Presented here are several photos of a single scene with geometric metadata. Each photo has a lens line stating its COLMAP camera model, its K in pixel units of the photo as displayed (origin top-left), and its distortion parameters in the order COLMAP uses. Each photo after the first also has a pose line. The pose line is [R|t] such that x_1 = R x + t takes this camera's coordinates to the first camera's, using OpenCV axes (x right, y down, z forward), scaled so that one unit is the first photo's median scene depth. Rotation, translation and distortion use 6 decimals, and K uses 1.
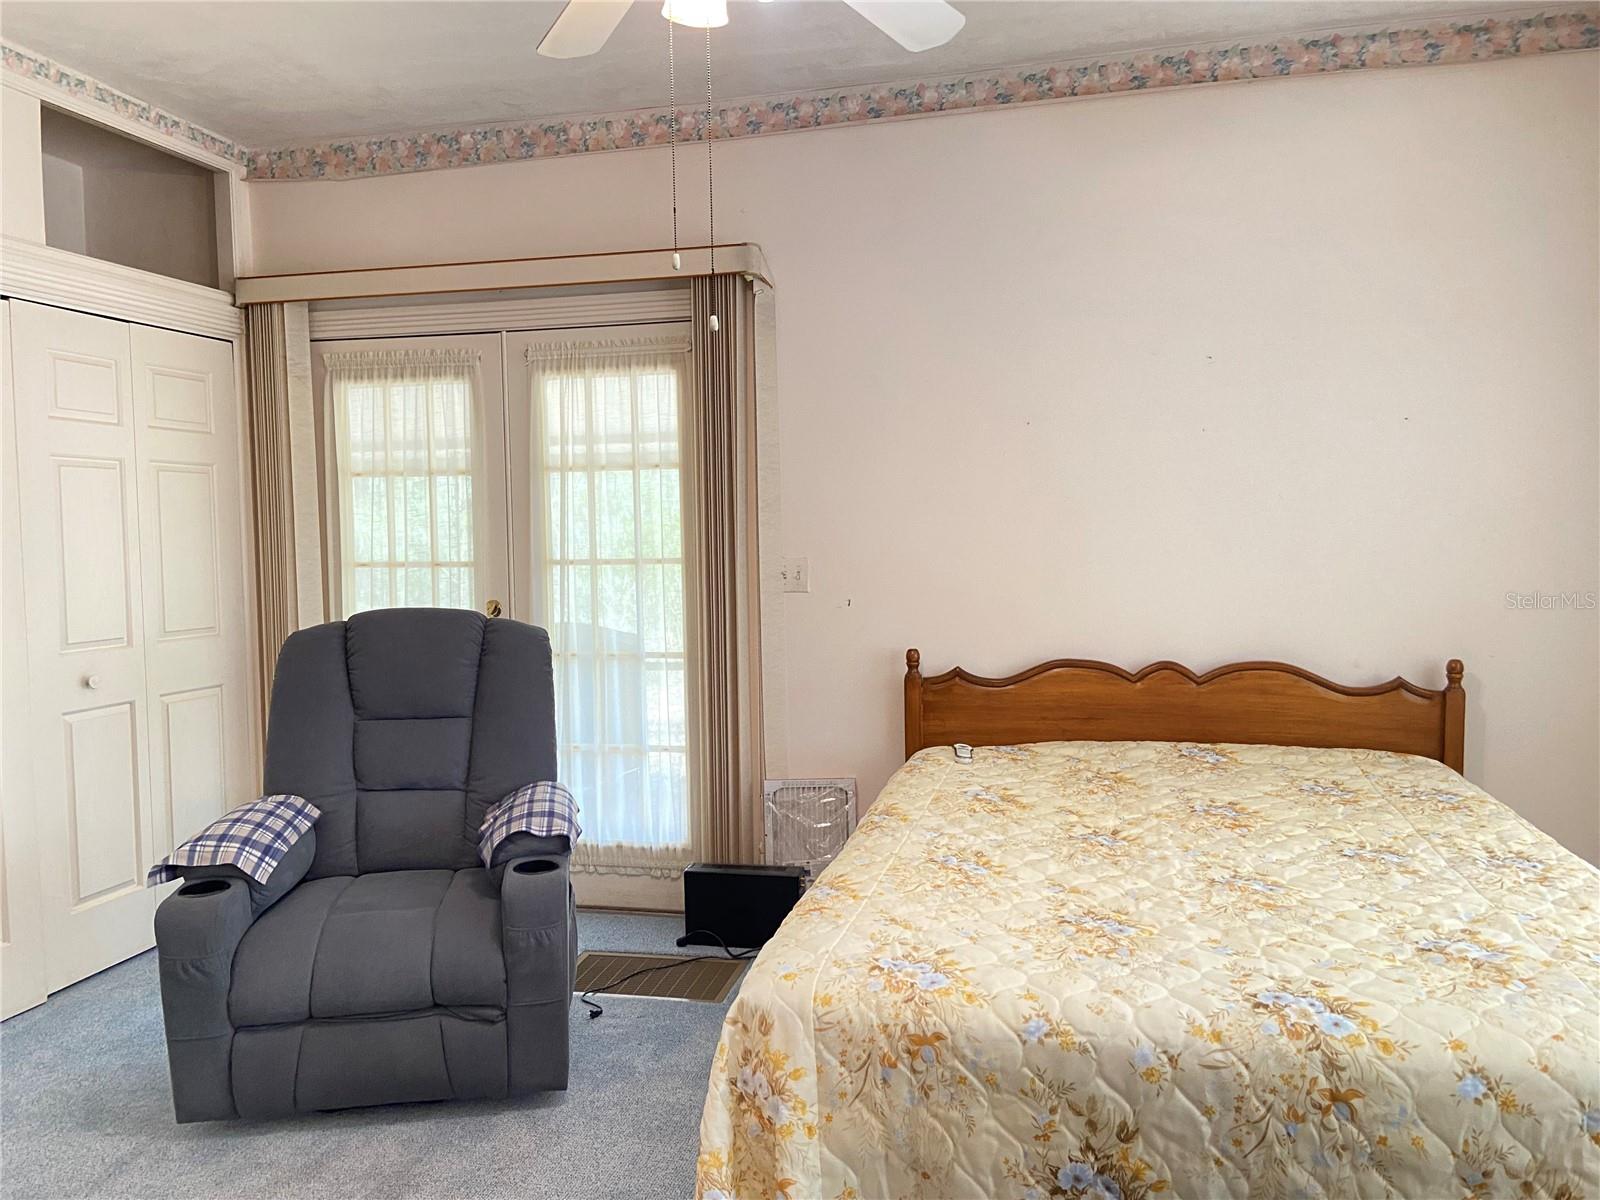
lens RADIAL K [[1235.1, 0, 799.5], [0, 1235.1, 572.7], [0, 0, 1]] dist [0.034086, -0.005661]
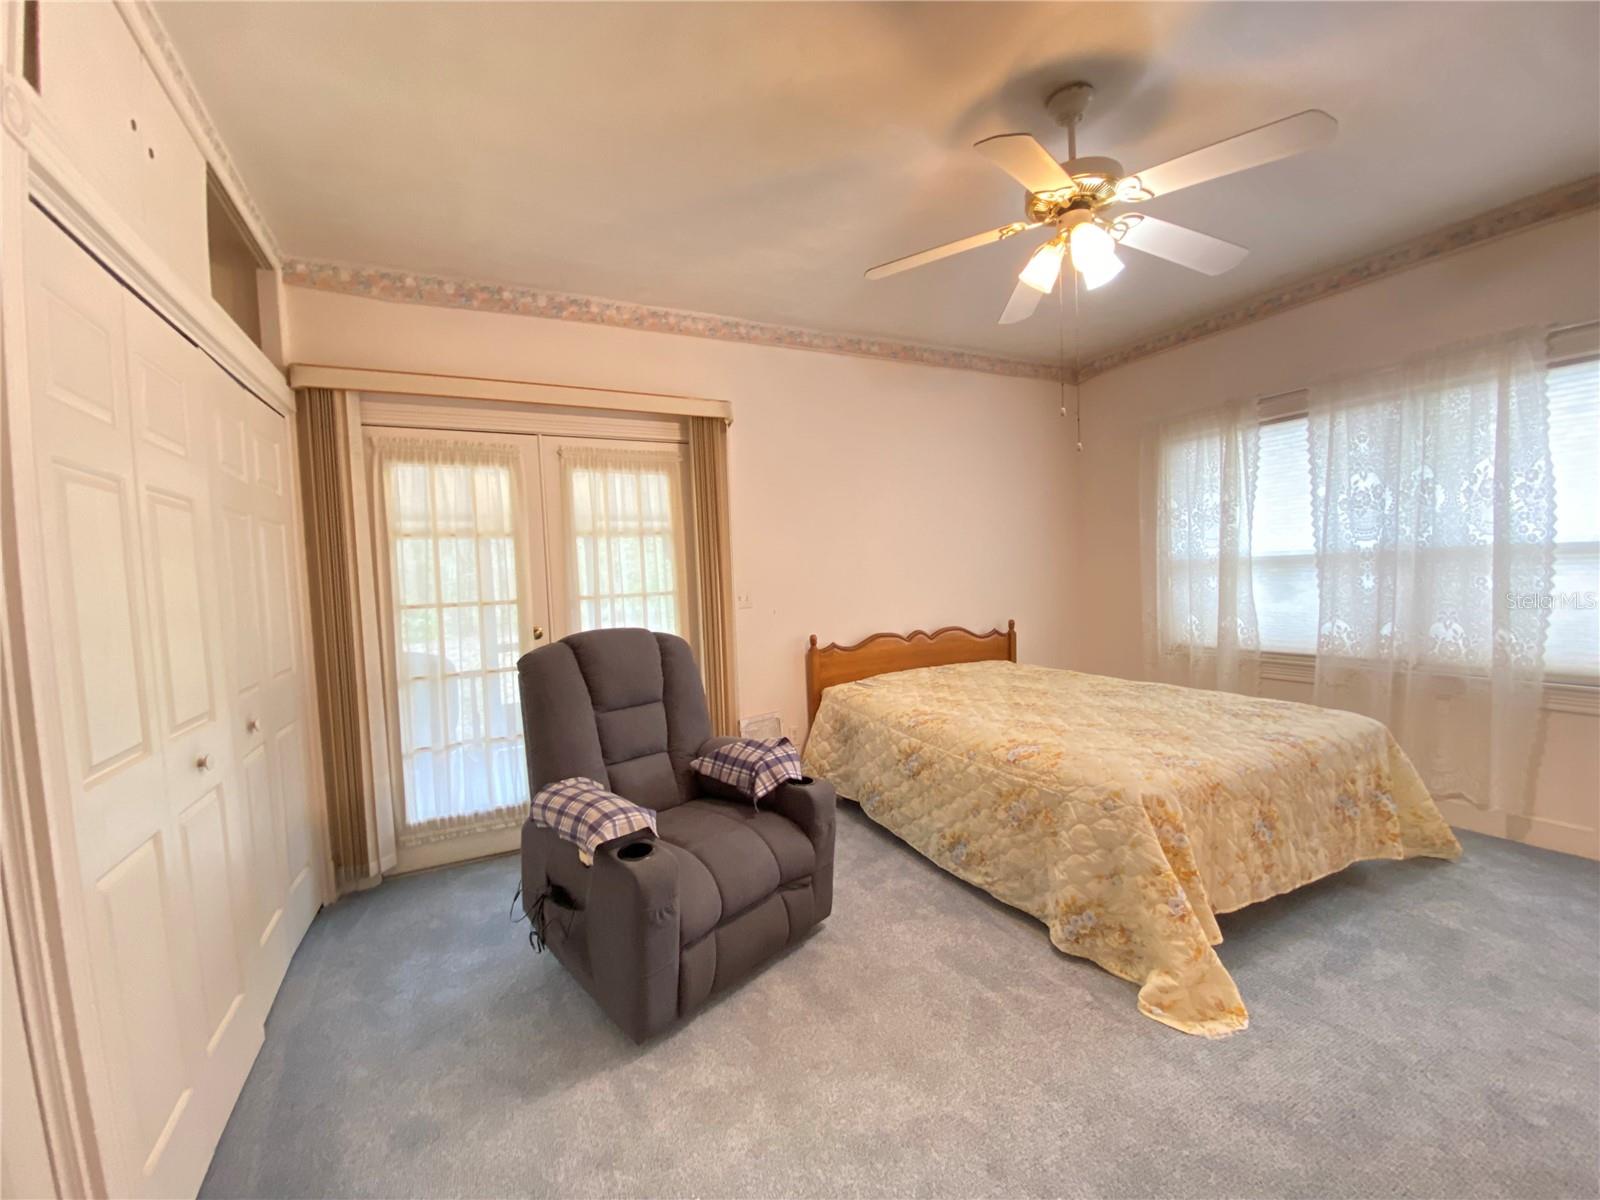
lens RADIAL K [[636.2, 0, 800.0], [0, 636.2, 600.0], [0, 0, 1]] dist [-0.000270, -0.000089]
pose [[0.762083, -0.041597, 0.646142, -0.537664], [0.049813, 0.998743, 0.005546, 0.003152], [-0.645561, 0.027959, 0.763197, 0.282475]]
